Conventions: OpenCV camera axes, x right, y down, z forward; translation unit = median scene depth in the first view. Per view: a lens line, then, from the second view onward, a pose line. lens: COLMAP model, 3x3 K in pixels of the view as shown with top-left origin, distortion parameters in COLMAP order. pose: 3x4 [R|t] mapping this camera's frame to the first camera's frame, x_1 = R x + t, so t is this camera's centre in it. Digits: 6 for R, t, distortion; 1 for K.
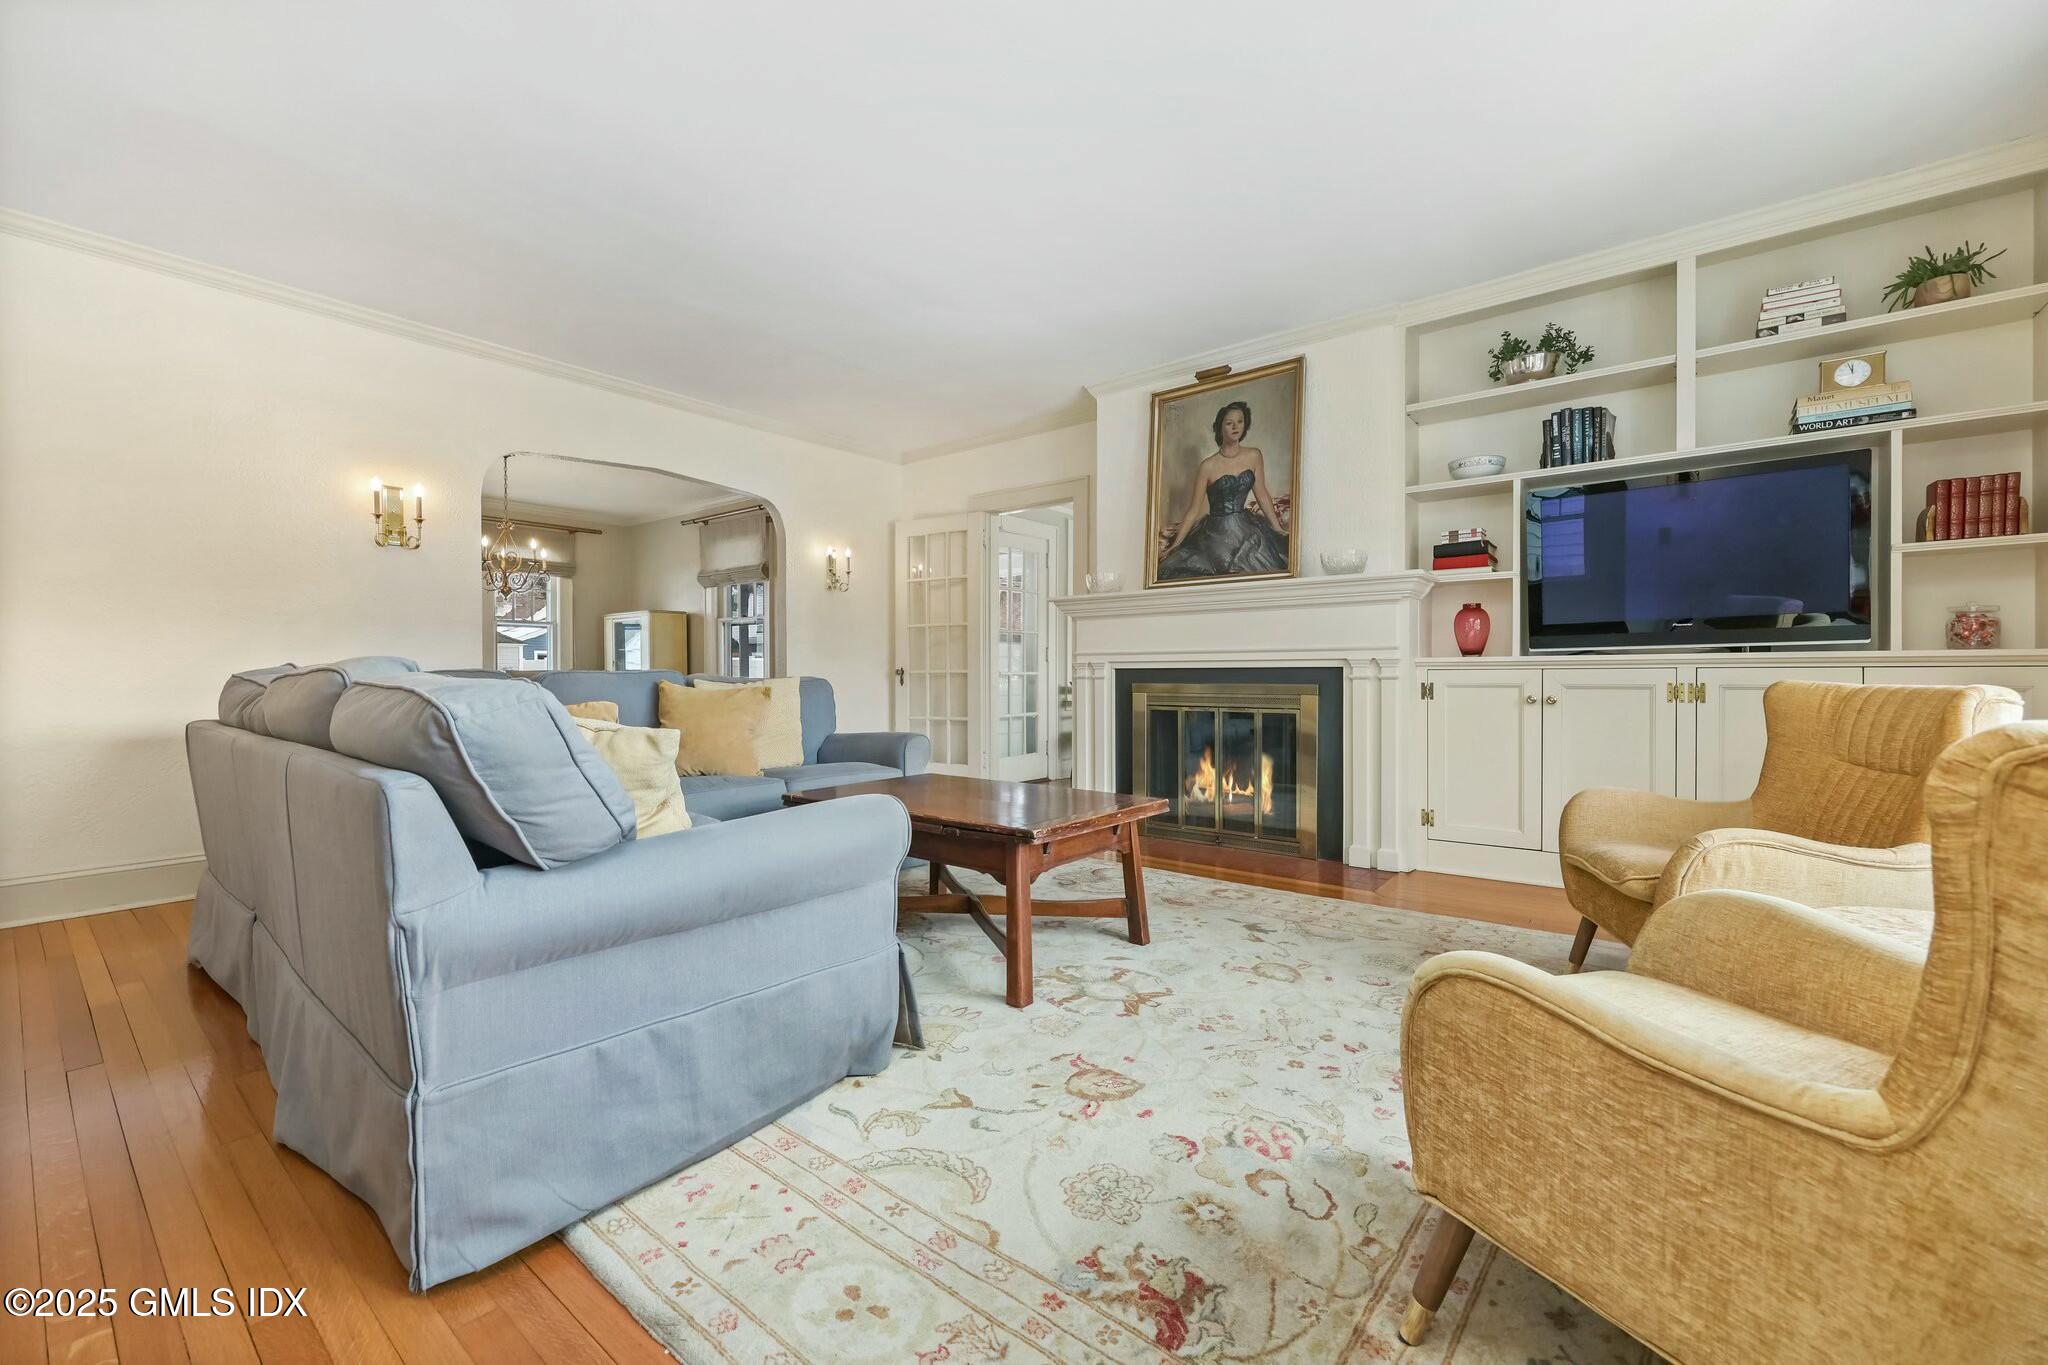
lens RADIAL K [[822.9, 0, 1030.0], [0, 822.9, 678.6], [0, 0, 1]] dist [-0.009918, -0.000562]
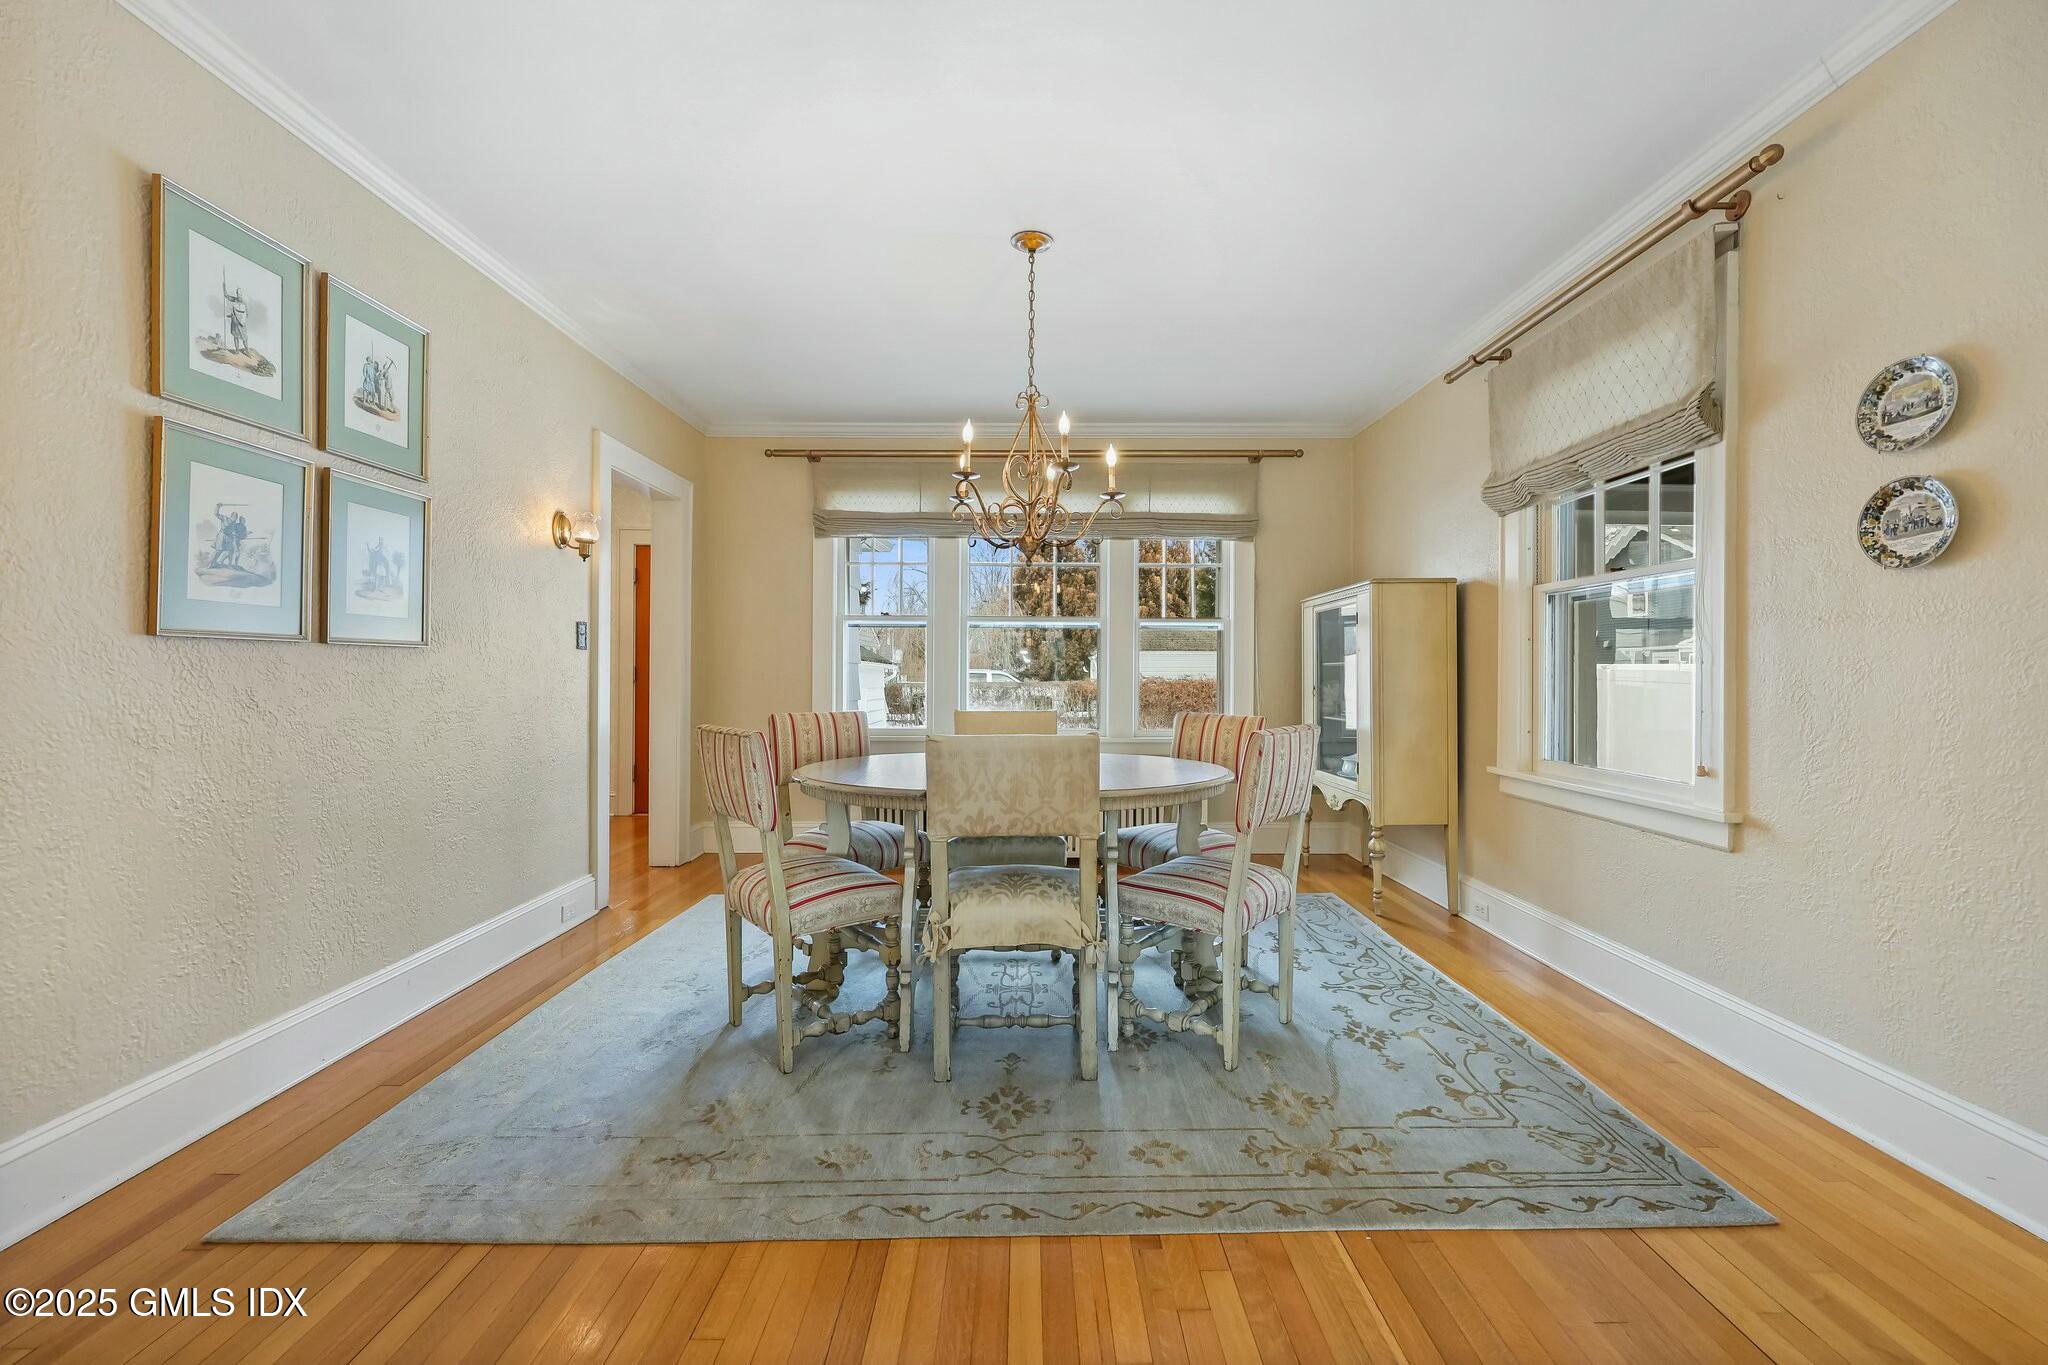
lens RADIAL K [[822.9, 0, 1030.0], [0, 822.9, 678.6], [0, 0, 1]] dist [-0.009918, -0.000562]
pose [[0.626925, 0.006844, -0.779049, -0.450884], [-0.012109, 0.999926, -0.000960, -0.049138], [0.778985, 0.010035, 0.626962, 1.127641]]
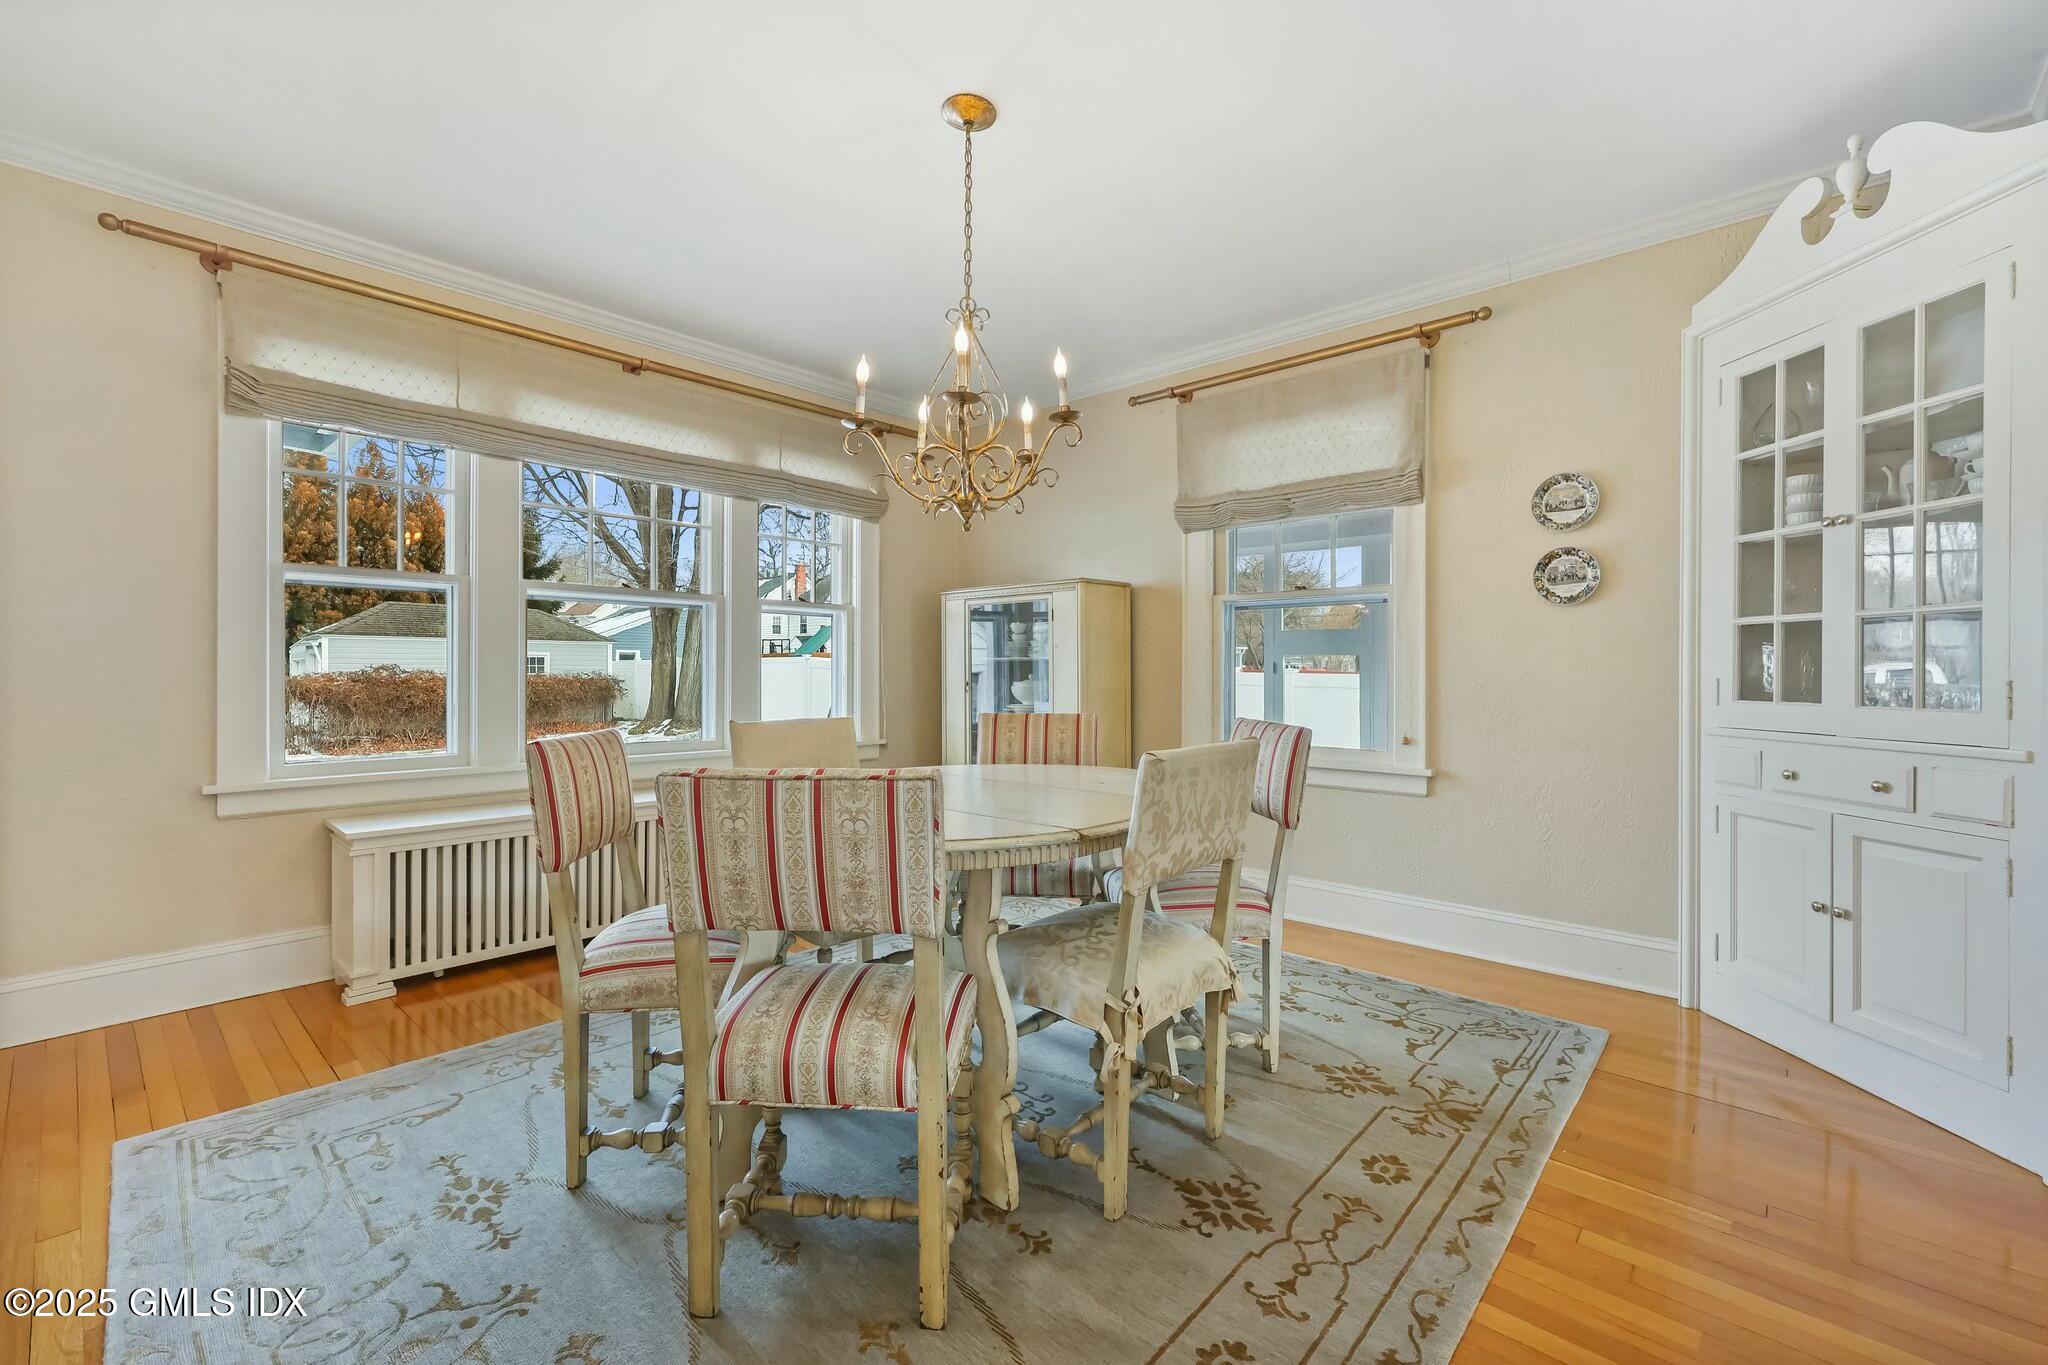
lens RADIAL K [[865.6, 0, 1030.9], [0, 865.6, 672.7], [0, 0, 1]] dist [-0.005430, 0.000150]
pose [[0.998294, 0.005530, -0.058118, -0.936231], [-0.006061, 0.999941, -0.008967, -0.046229], [0.058065, 0.009304, 0.998269, 0.994677]]
